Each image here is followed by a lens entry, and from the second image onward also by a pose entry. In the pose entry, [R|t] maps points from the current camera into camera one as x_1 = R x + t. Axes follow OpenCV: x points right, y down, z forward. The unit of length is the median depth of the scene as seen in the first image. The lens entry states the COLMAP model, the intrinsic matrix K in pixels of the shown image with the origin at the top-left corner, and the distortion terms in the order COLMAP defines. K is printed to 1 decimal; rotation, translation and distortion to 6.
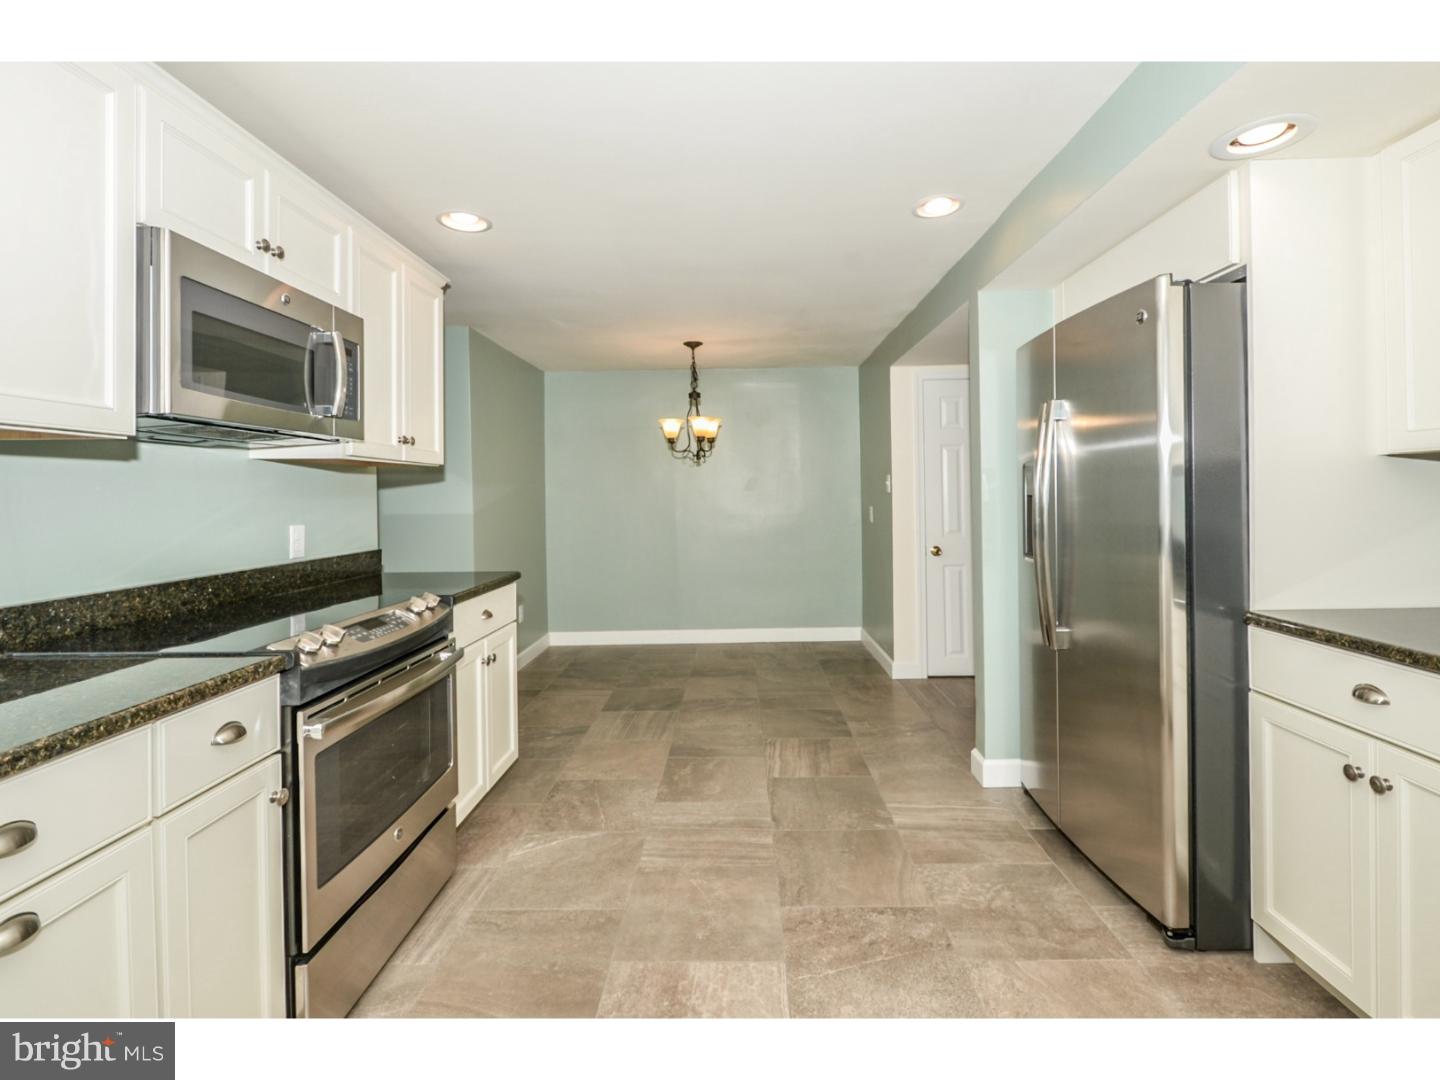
lens RADIAL K [[663.0, 0, 722.4], [0, 663.0, 491.1], [0, 0, 1]] dist [0.000818, -0.000217]
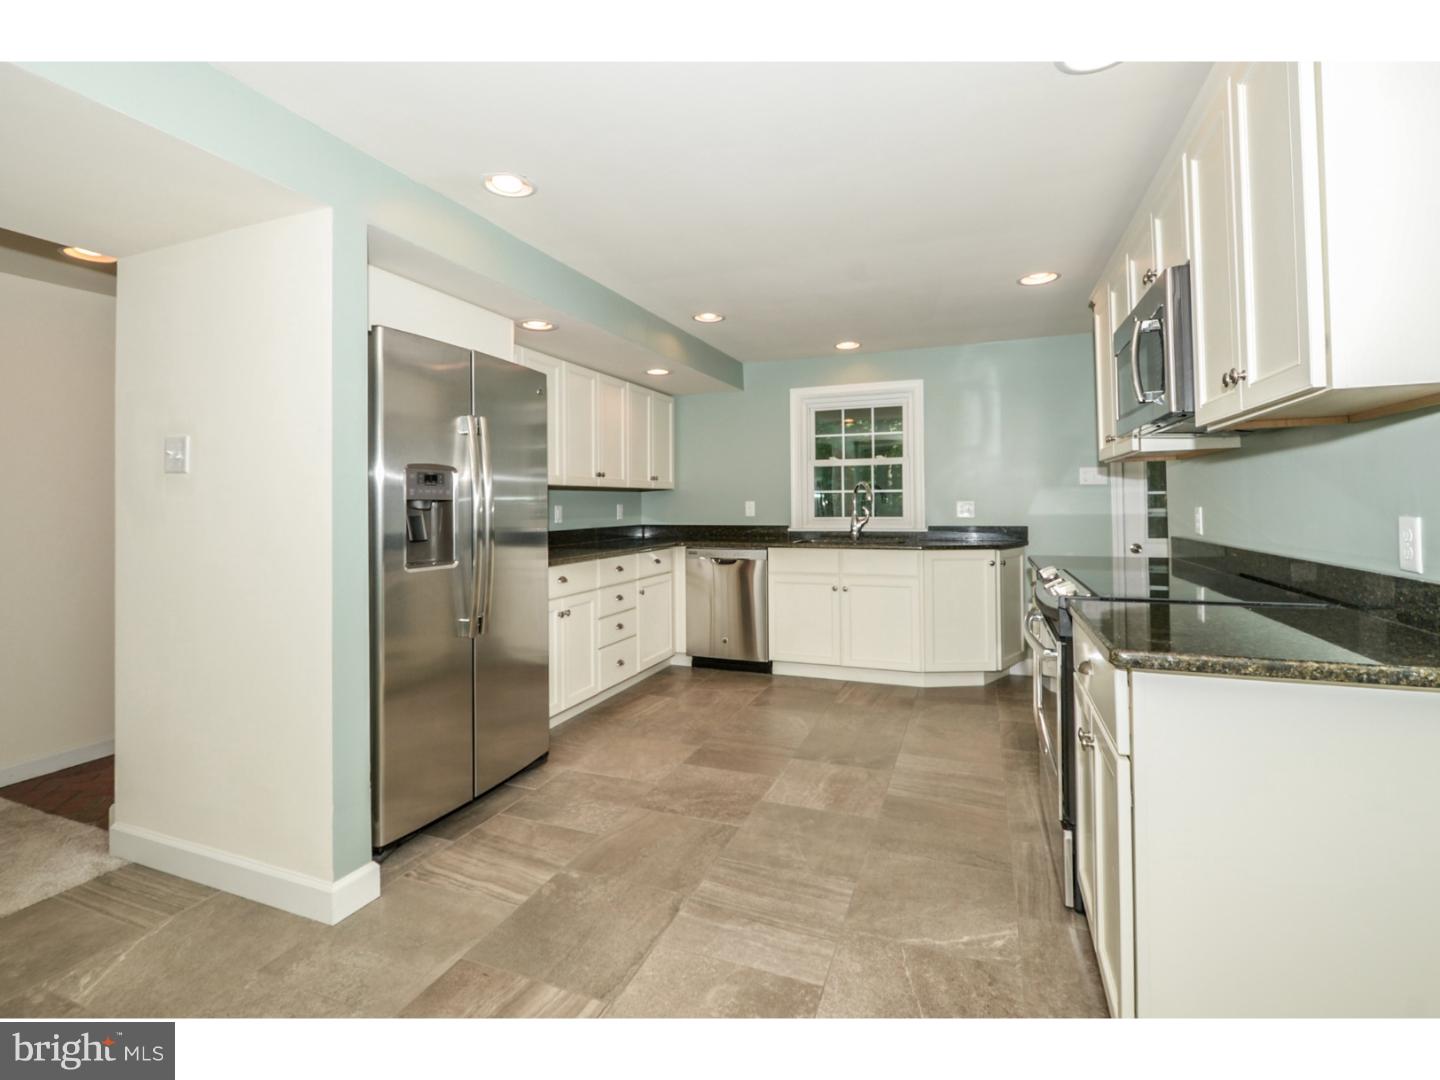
lens RADIAL K [[663.0, 0, 722.4], [0, 663.0, 491.1], [0, 0, 1]] dist [0.000818, -0.000217]
pose [[-0.940227, 0.031878, 0.339053, -0.289830], [0.022726, 0.999263, -0.030929, 0.036749], [-0.339789, -0.021375, -0.940259, 1.988077]]
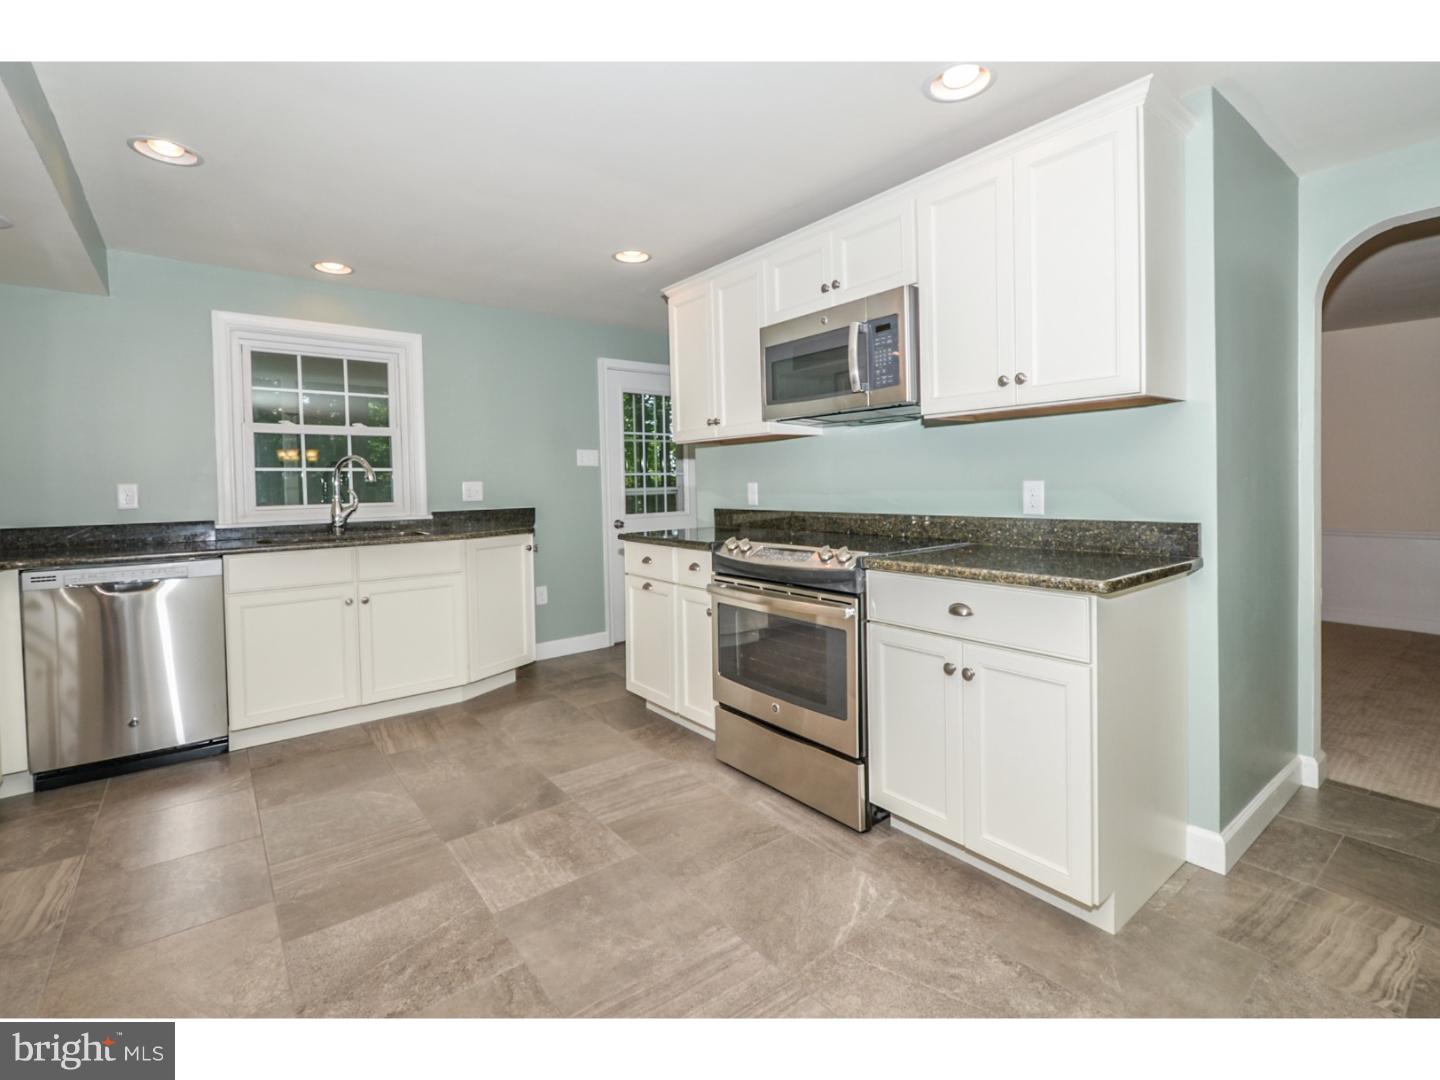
lens RADIAL K [[663.4, 0, 727.7], [0, 663.4, 495.3], [0, 0, 1]] dist [0.003179, 0.000150]
pose [[-0.765309, 0.042140, -0.642282, 0.361732], [0.034814, 0.999104, 0.024069, 0.037860], [0.642721, -0.003940, -0.766090, 1.628528]]
